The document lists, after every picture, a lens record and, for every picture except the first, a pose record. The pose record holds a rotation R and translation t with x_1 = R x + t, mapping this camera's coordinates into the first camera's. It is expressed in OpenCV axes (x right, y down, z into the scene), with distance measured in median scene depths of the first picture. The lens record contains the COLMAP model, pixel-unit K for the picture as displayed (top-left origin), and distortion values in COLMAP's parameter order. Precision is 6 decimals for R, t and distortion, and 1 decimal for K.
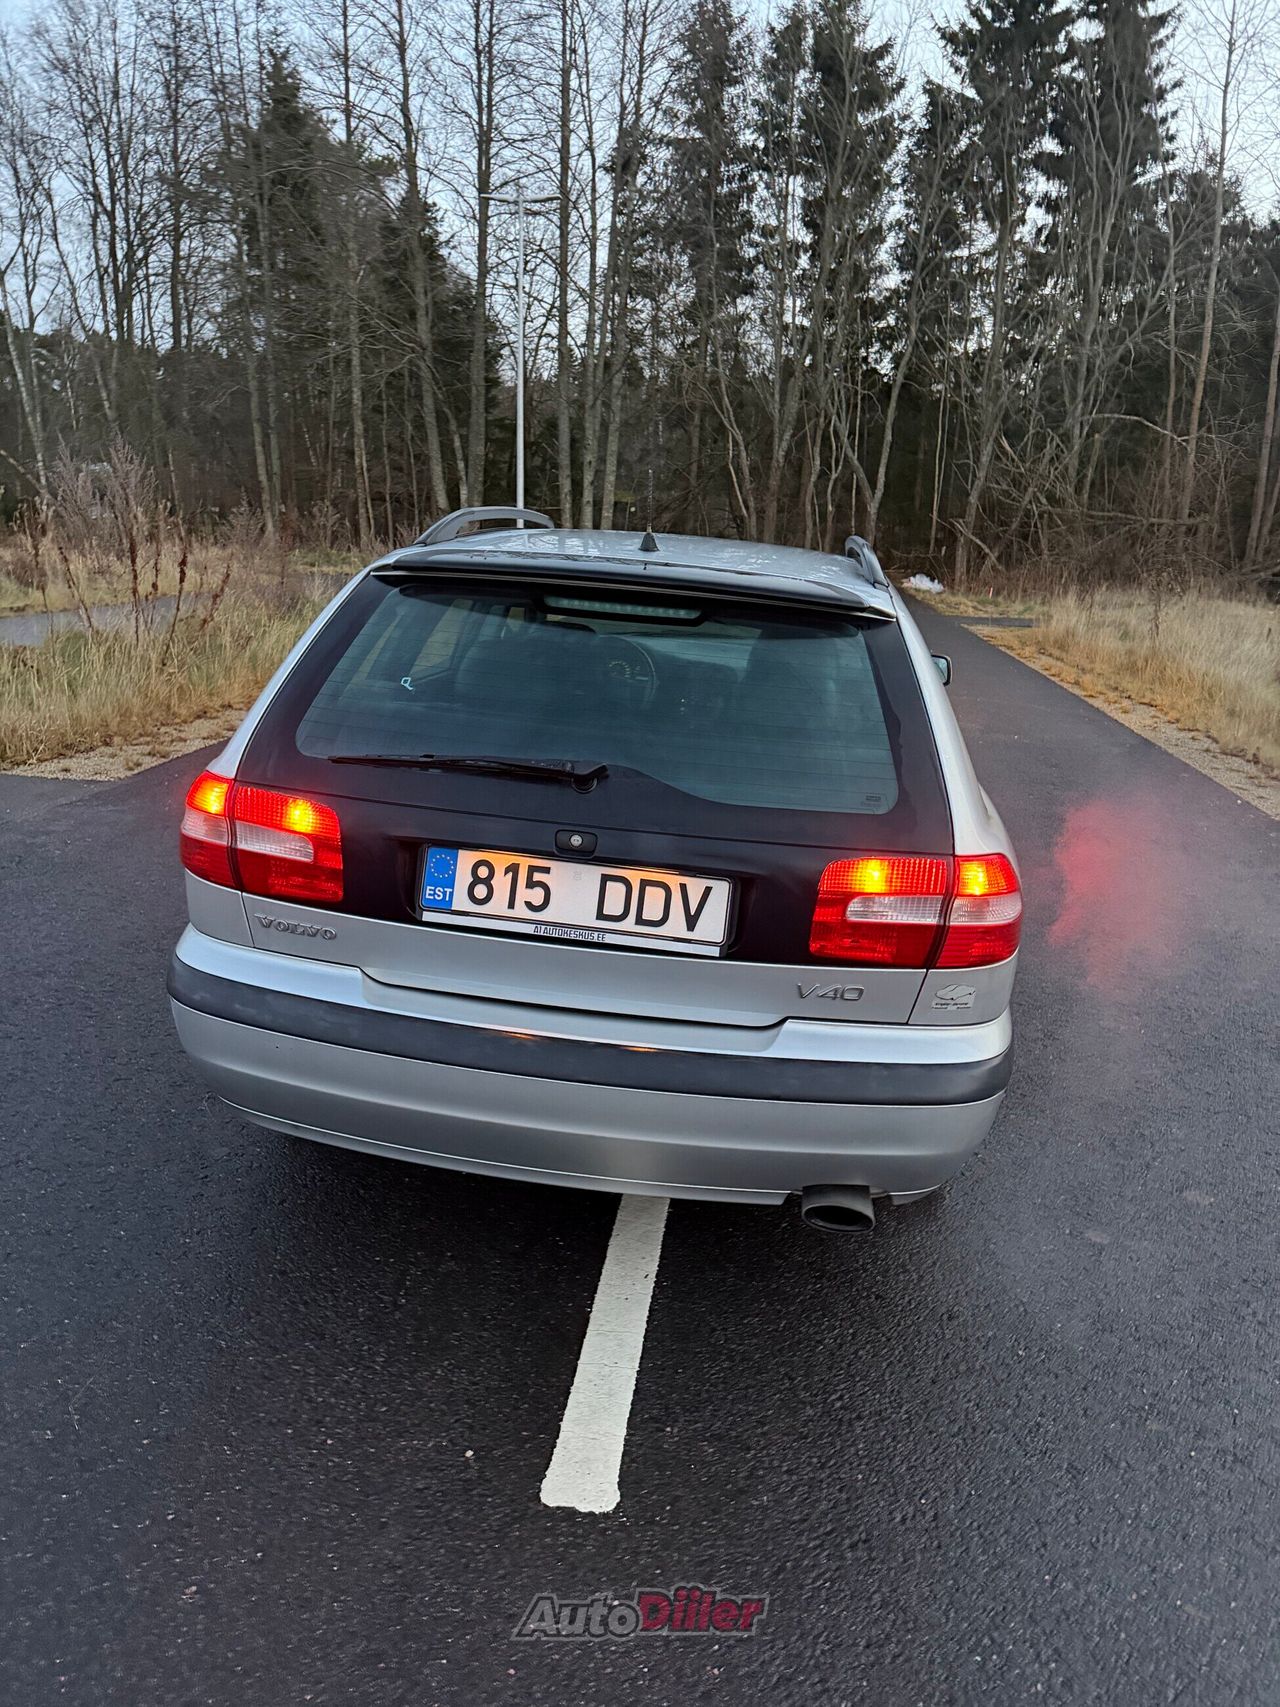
lens RADIAL K [[1197.9, 0, 648.0], [0, 1197.9, 846.8], [0, 0, 1]] dist [0.032624, -0.018438]
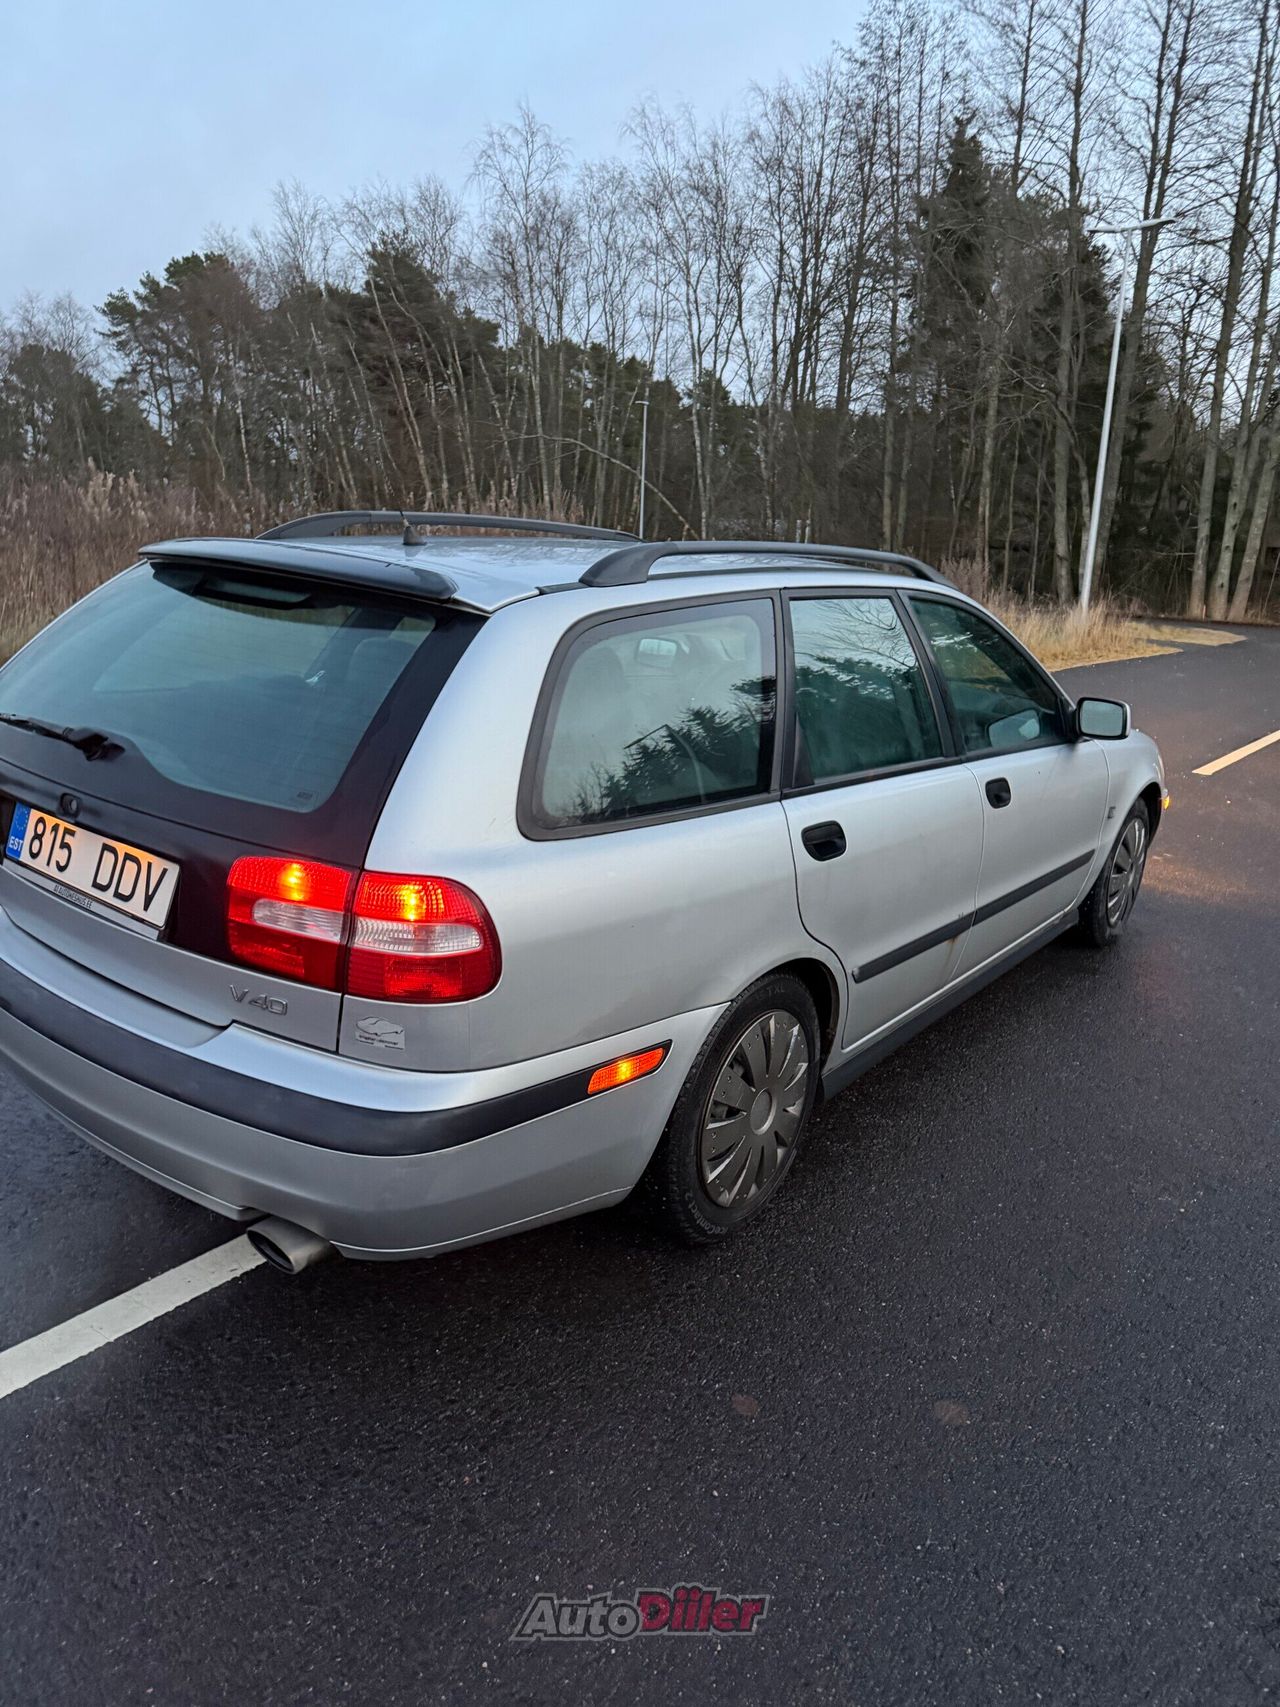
lens RADIAL K [[1162.8, 0, 775.9], [0, 1162.8, 861.6], [0, 0, 1]] dist [0.125103, -0.117833]
pose [[0.874652, 0.123496, -0.468757, 0.791371], [-0.136354, 0.990638, 0.006565, -0.038657], [0.465179, 0.058175, 0.883303, 0.323137]]
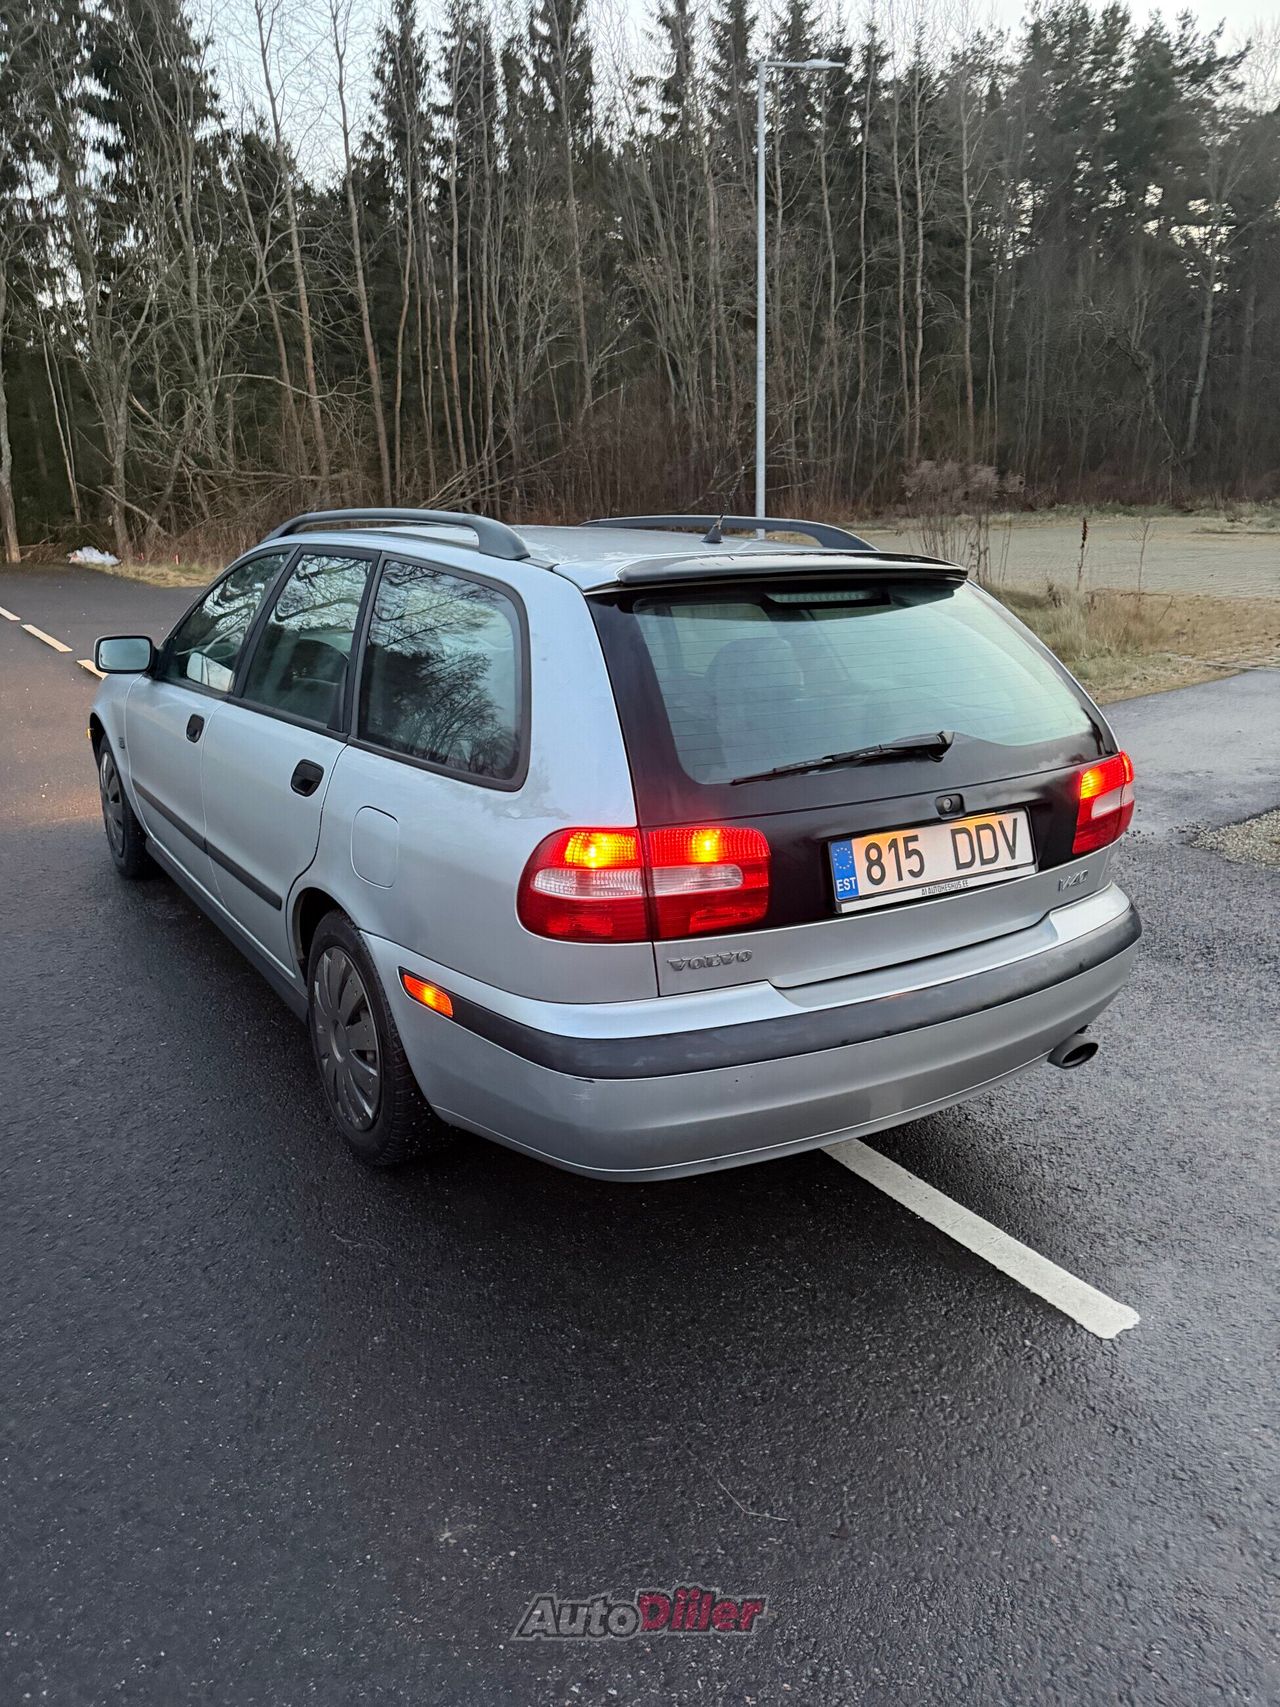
lens RADIAL K [[1197.9, 0, 648.0], [0, 1197.9, 846.8], [0, 0, 1]] dist [0.032624, -0.018438]
pose [[0.781522, -0.237542, 0.576886, -0.786318], [0.220006, 0.970209, 0.101452, -0.119451], [-0.583799, 0.047631, 0.810500, 0.212232]]
